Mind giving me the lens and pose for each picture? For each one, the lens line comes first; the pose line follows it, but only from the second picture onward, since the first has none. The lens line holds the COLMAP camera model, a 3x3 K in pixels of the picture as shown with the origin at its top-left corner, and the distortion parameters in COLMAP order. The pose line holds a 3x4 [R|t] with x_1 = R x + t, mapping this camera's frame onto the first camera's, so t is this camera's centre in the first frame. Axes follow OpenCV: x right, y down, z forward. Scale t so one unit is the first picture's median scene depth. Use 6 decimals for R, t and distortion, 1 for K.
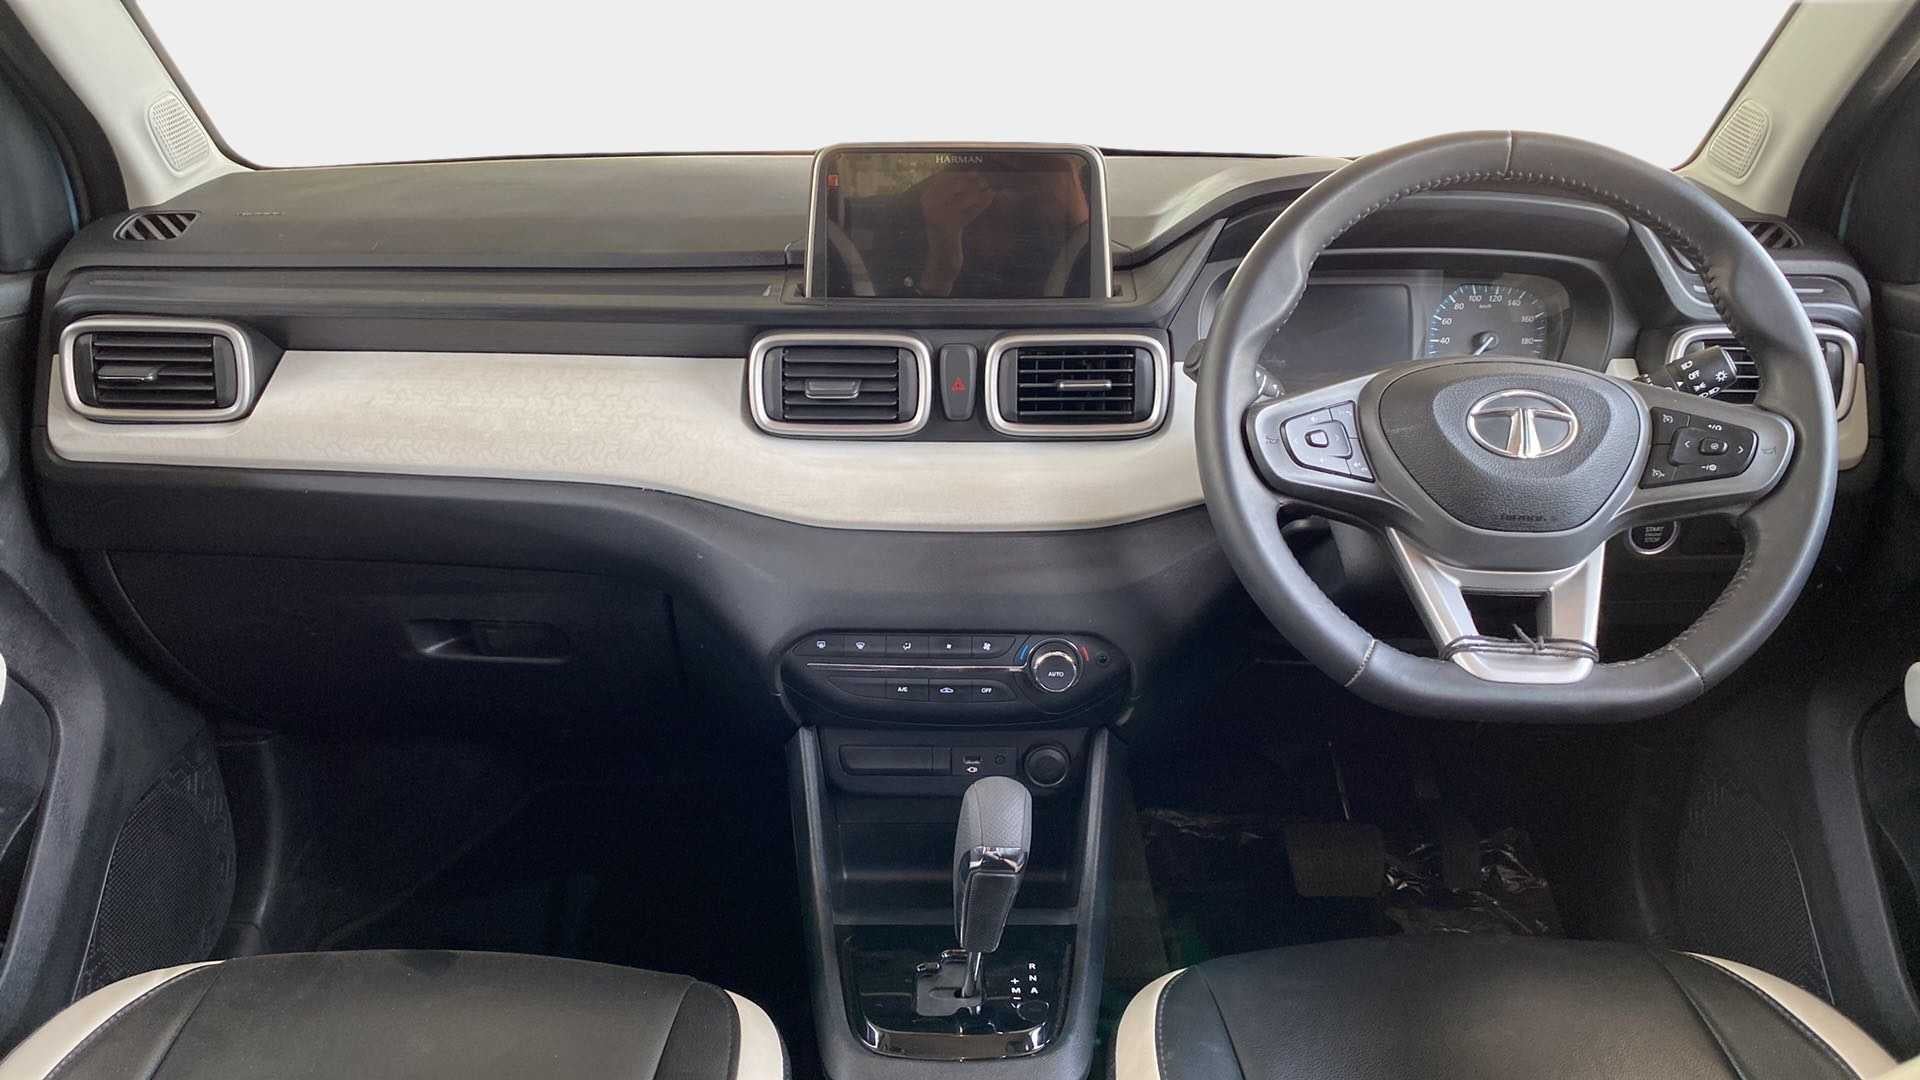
lens RADIAL K [[1343.1, 0, 940.2], [0, 1343.1, 528.2], [0, 0, 1]] dist [0.021403, -0.033308]
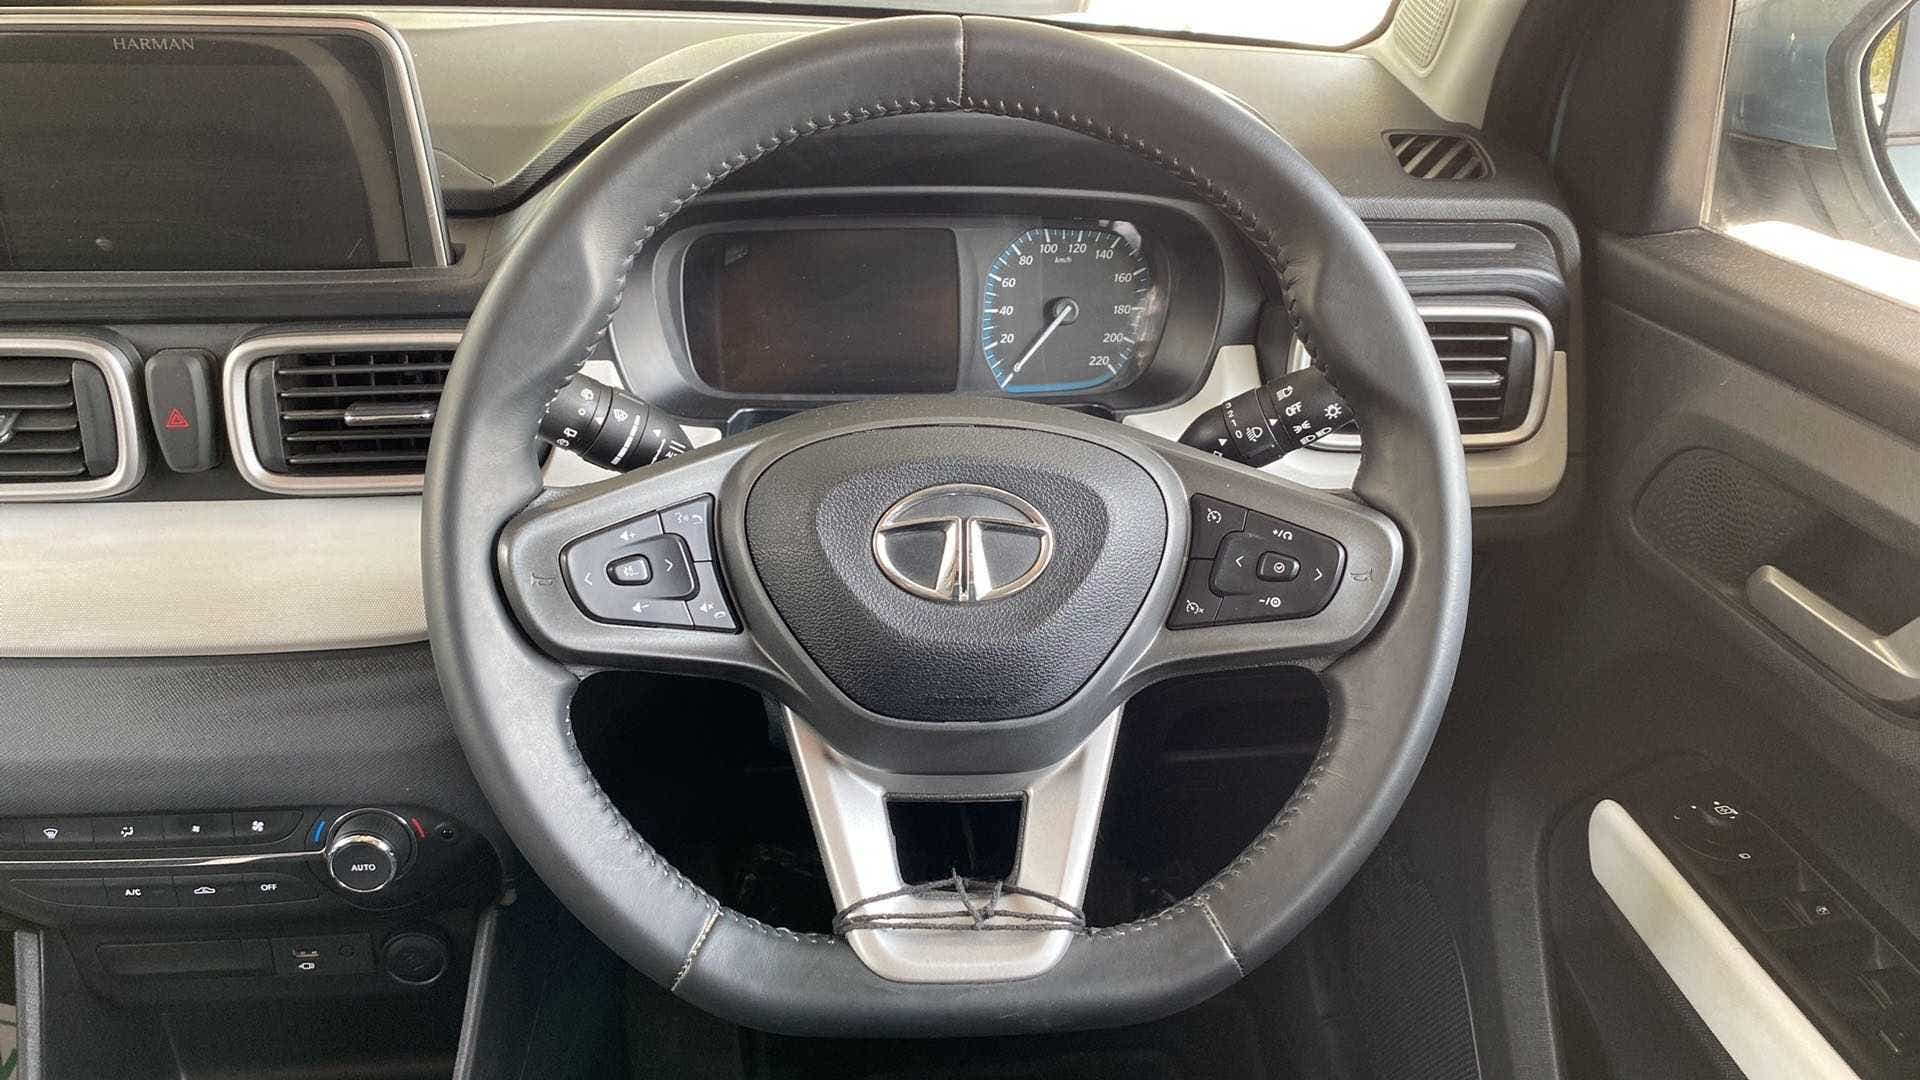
lens RADIAL K [[1343.1, 0, 961.2], [0, 1343.1, 503.6], [0, 0, 1]] dist [0.021403, -0.033308]
pose [[0.993414, -0.027635, 0.111196, 0.299676], [0.014308, 0.992802, 0.118908, -0.135531], [-0.113682, -0.116534, 0.986659, 0.342118]]
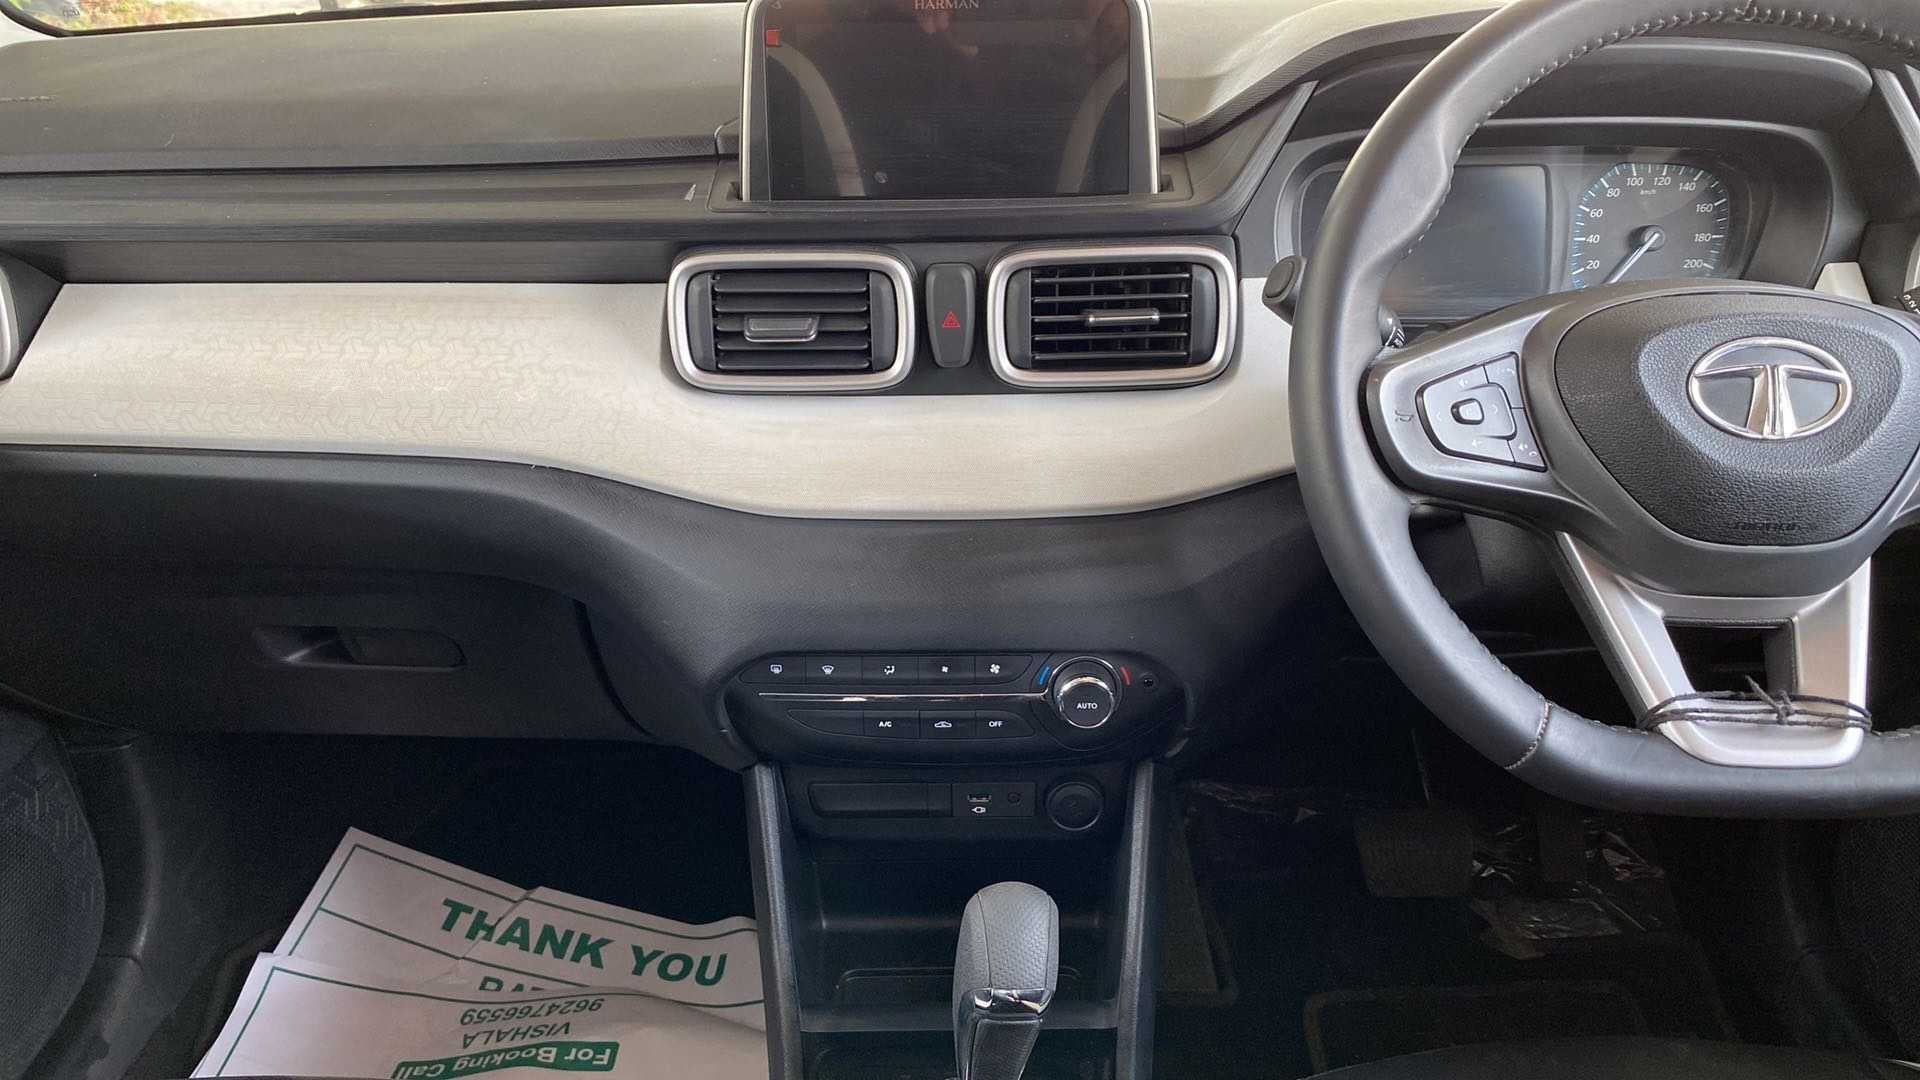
lens RADIAL K [[1343.1, 0, 944.0], [0, 1343.1, 514.5], [0, 0, 1]] dist [0.021403, -0.033308]
pose [[0.999813, -0.017636, -0.007914, 0.013487], [0.018317, 0.995189, 0.096247, -0.071216], [0.006179, -0.096374, 0.995326, 0.253851]]
